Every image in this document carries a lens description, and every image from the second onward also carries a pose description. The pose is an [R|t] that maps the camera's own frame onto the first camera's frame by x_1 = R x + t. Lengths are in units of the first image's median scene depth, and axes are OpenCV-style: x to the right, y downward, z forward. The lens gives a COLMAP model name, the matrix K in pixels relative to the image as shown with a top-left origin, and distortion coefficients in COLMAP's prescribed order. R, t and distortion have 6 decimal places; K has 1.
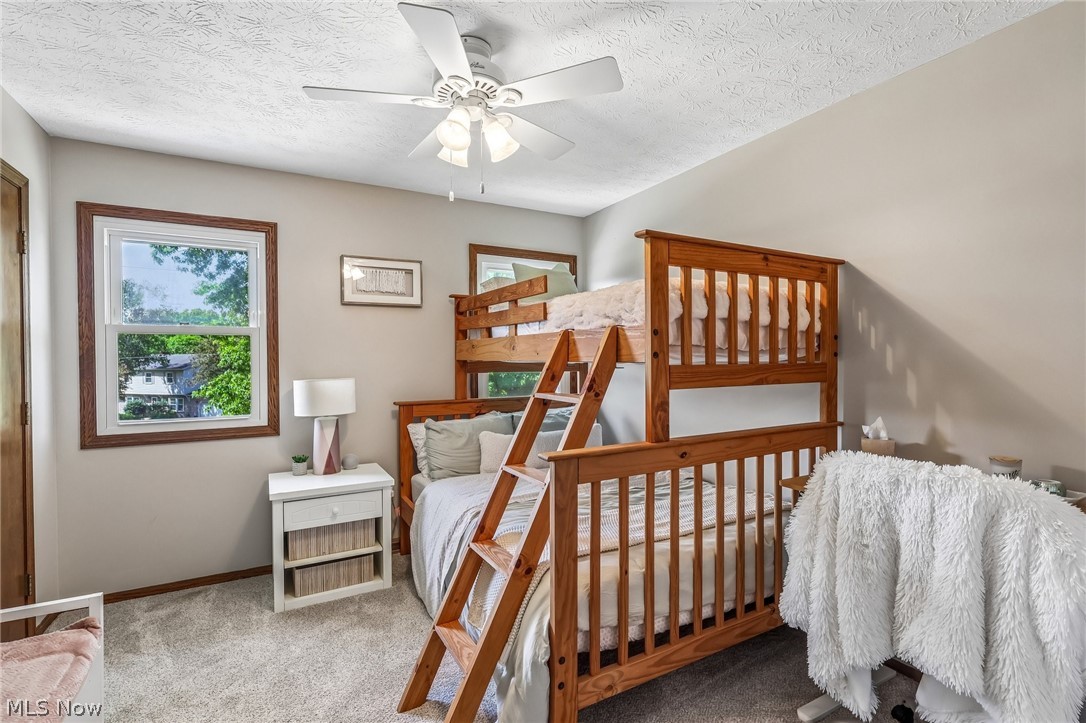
lens RADIAL K [[500.3, 0, 544.6], [0, 500.3, 362.0], [0, 0, 1]] dist [-0.000440, 0.000328]
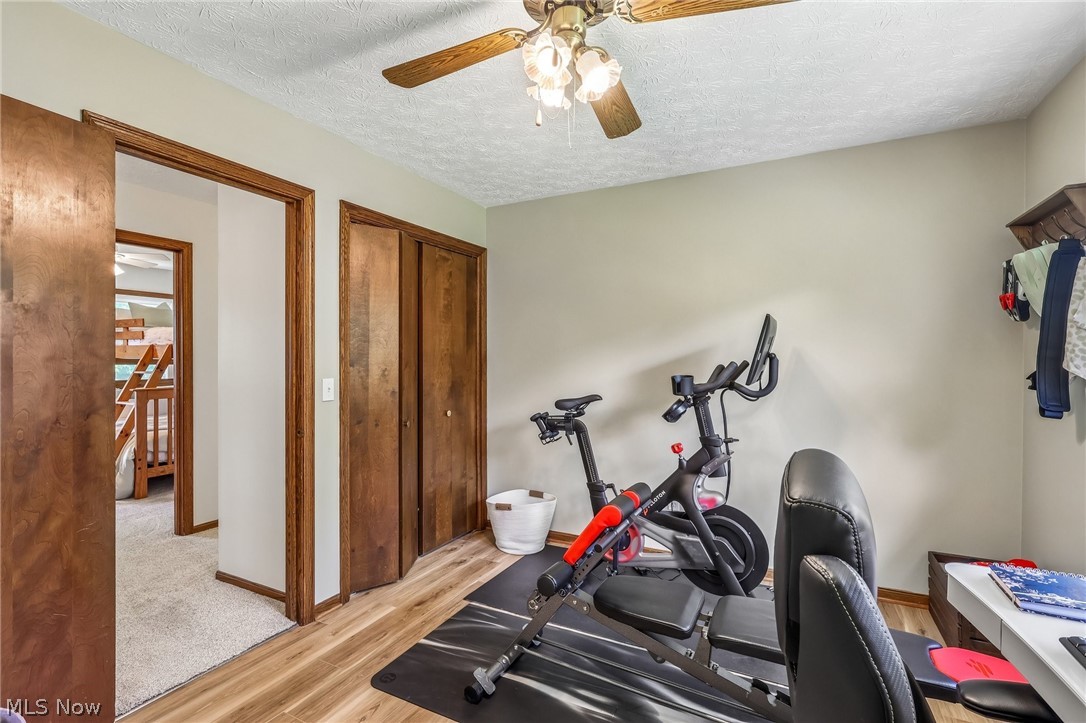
lens RADIAL K [[500.3, 0, 540.3], [0, 500.3, 359.4], [0, 0, 1]] dist [-0.000440, 0.000328]
pose [[0.833561, 0.000998, 0.552426, 0.283816], [0.001951, 0.999987, -0.004750, 0.022417], [-0.552423, 0.005038, 0.833548, -2.096144]]
